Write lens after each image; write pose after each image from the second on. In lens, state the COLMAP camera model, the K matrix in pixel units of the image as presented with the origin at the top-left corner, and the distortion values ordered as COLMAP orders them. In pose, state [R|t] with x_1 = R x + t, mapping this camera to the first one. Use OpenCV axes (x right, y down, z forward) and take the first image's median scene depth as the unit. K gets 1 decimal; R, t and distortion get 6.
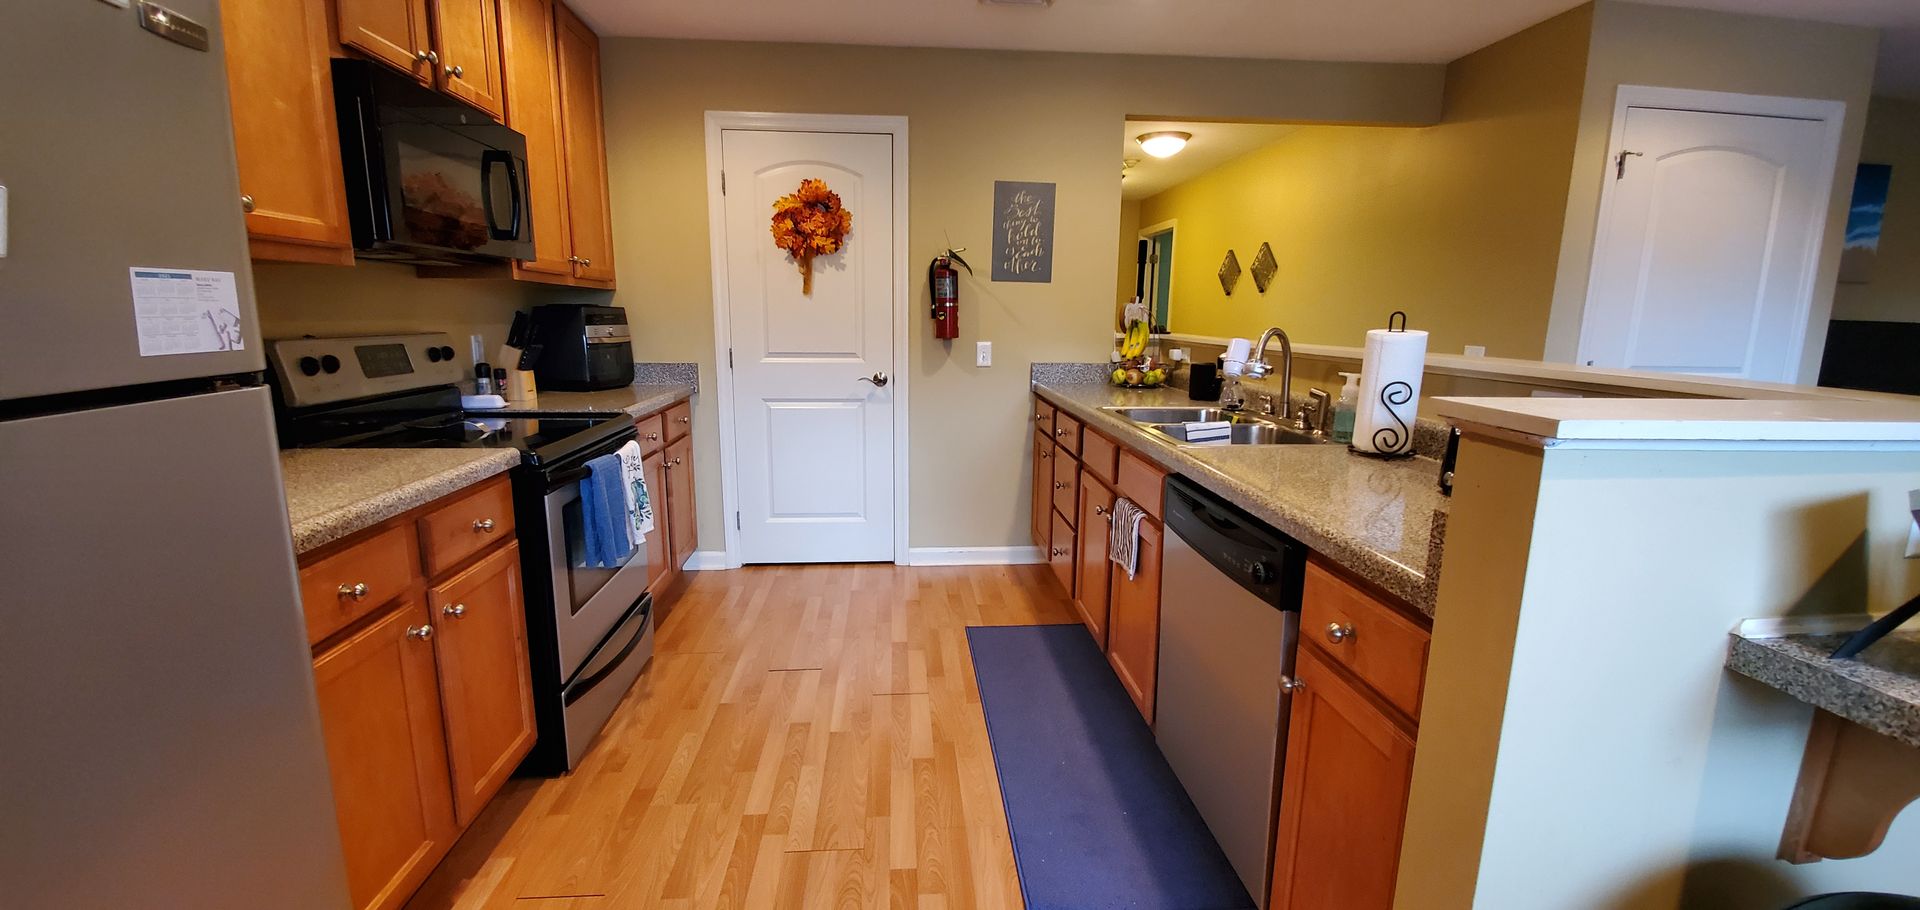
lens RADIAL K [[754.2, 0, 960.0], [0, 754.2, 455.0], [0, 0, 1]] dist [-0.001237, -0.009746]
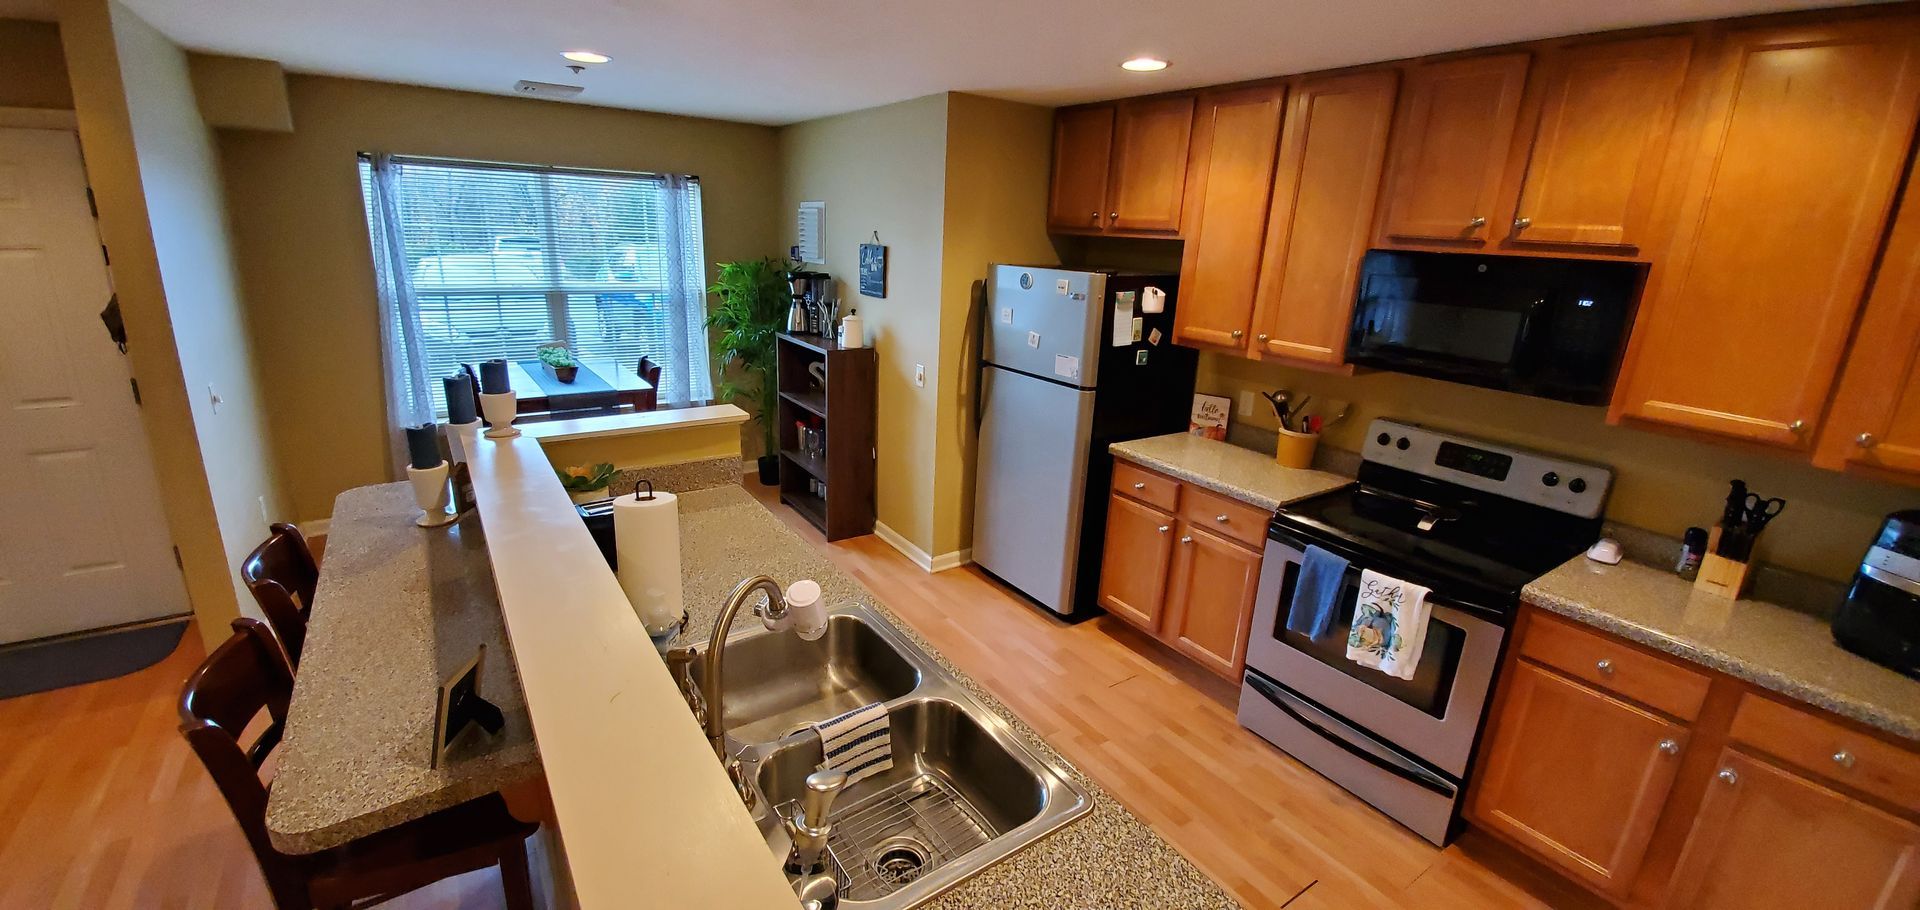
lens RADIAL K [[754.2, 0, 960.0], [0, 754.2, 455.0], [0, 0, 1]] dist [-0.001237, -0.009746]
pose [[-0.864184, 0.089764, -0.495105, 0.620562], [-0.149644, 0.893589, 0.423208, -0.578220], [0.480410, 0.439819, -0.758792, 1.663627]]
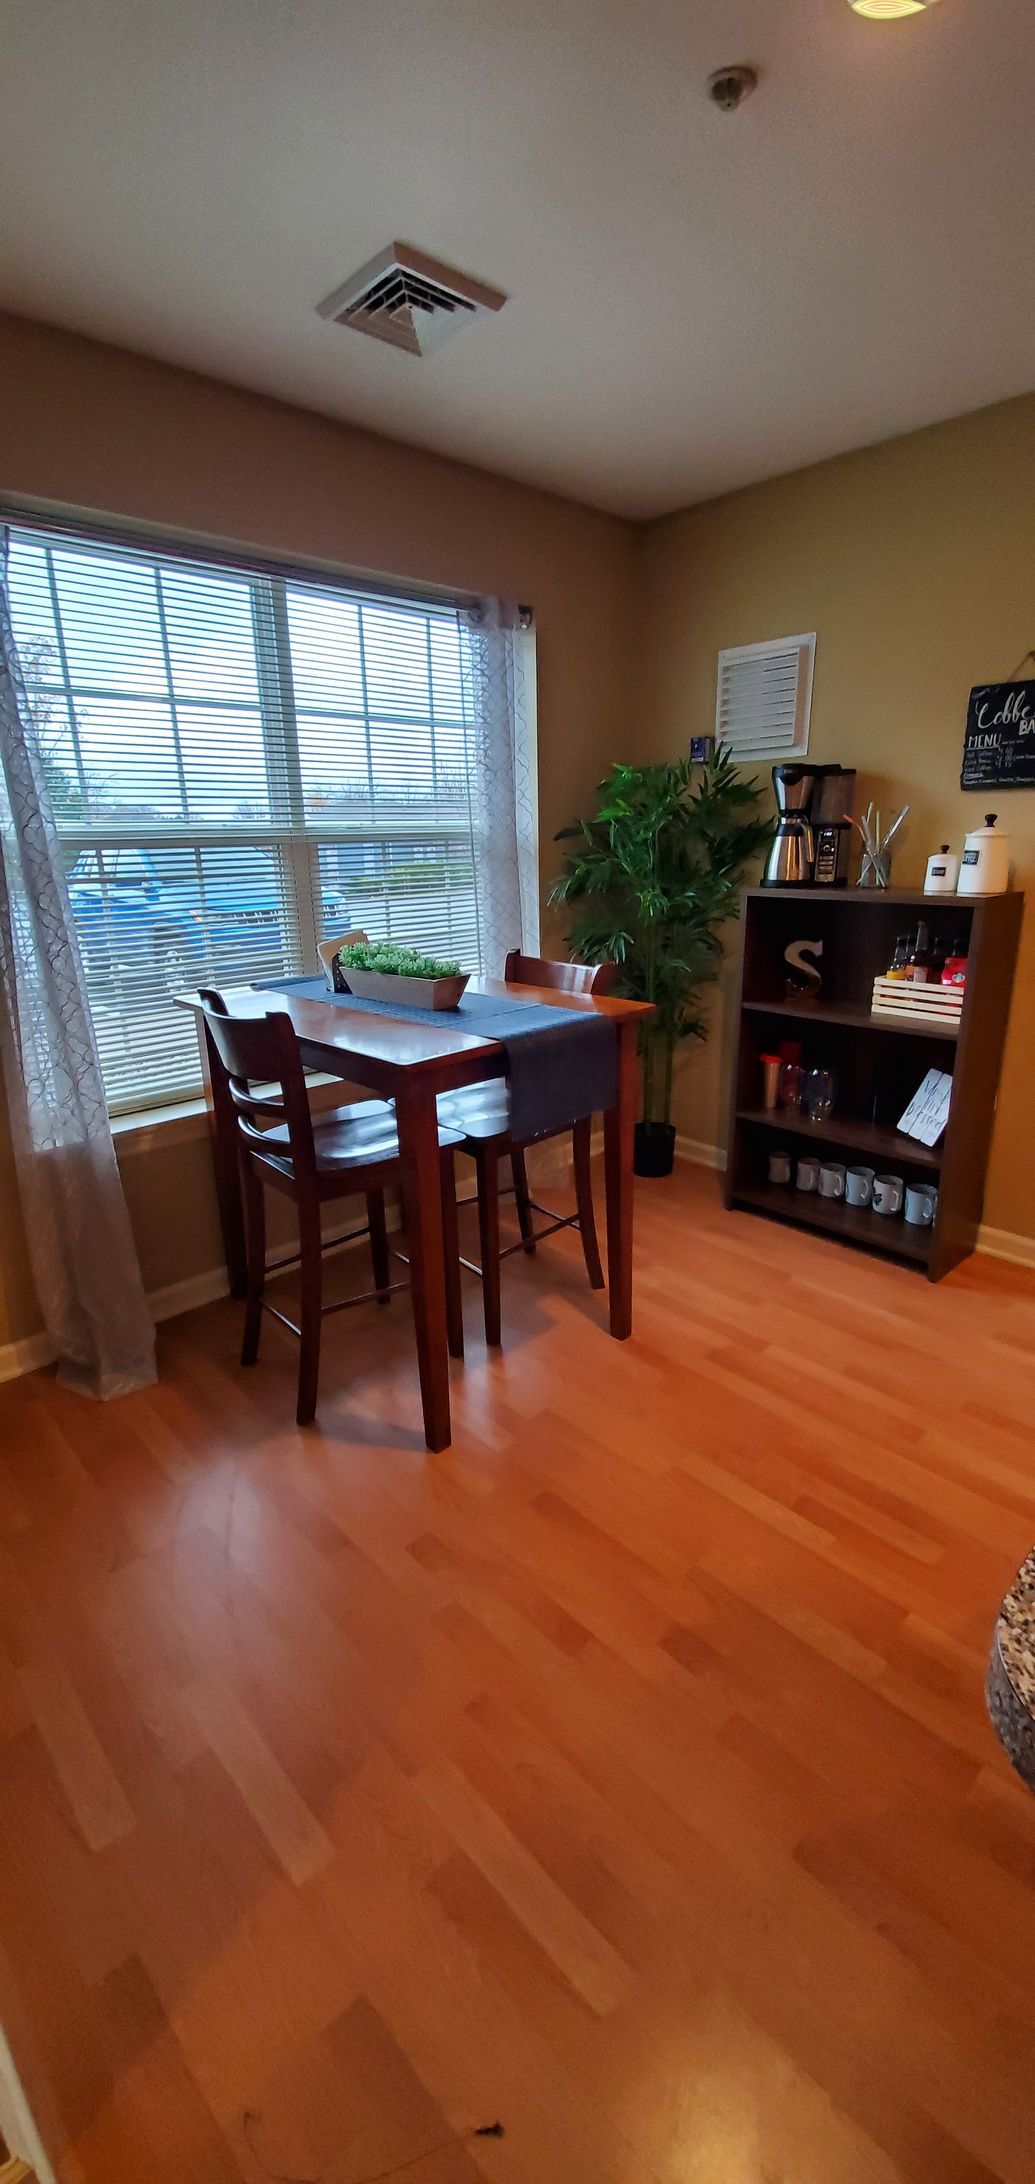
lens RADIAL K [[857.8, 0, 529.1], [0, 857.8, 1082.1], [0, 0, 1]] dist [-0.001237, -0.009746]
pose [[-0.783059, 0.170785, -0.598039, 1.068737], [-0.108537, 0.909280, 0.401783, -0.081613], [0.612403, 0.379529, -0.693484, 0.332469]]
